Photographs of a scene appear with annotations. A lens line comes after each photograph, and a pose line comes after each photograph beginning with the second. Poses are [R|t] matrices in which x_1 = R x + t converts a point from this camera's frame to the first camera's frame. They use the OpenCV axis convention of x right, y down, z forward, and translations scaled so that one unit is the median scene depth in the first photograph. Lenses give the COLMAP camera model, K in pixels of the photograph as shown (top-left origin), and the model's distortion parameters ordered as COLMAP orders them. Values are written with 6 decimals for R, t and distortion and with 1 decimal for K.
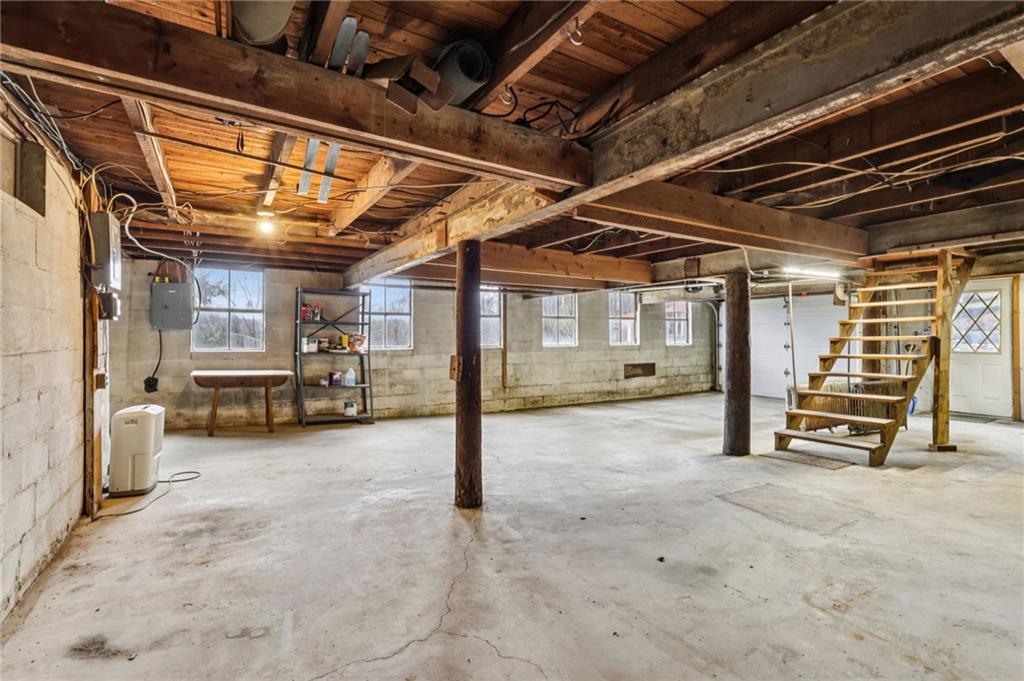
lens RADIAL K [[483.3, 0, 508.0], [0, 483.3, 341.4], [0, 0, 1]] dist [-0.001054, 0.000068]
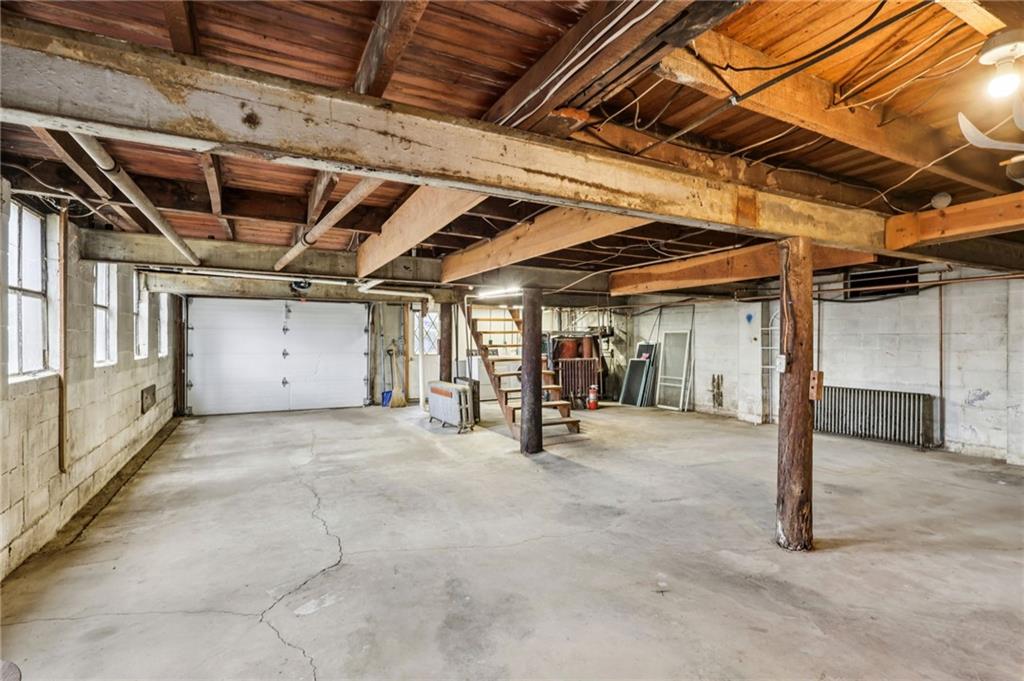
lens RADIAL K [[483.3, 0, 508.0], [0, 483.3, 341.4], [0, 0, 1]] dist [-0.001054, 0.000068]
pose [[0.047994, -0.002779, 0.998844, -1.108892], [0.007609, 0.999968, 0.002416, -0.034520], [-0.998819, 0.007484, 0.048013, 1.694247]]
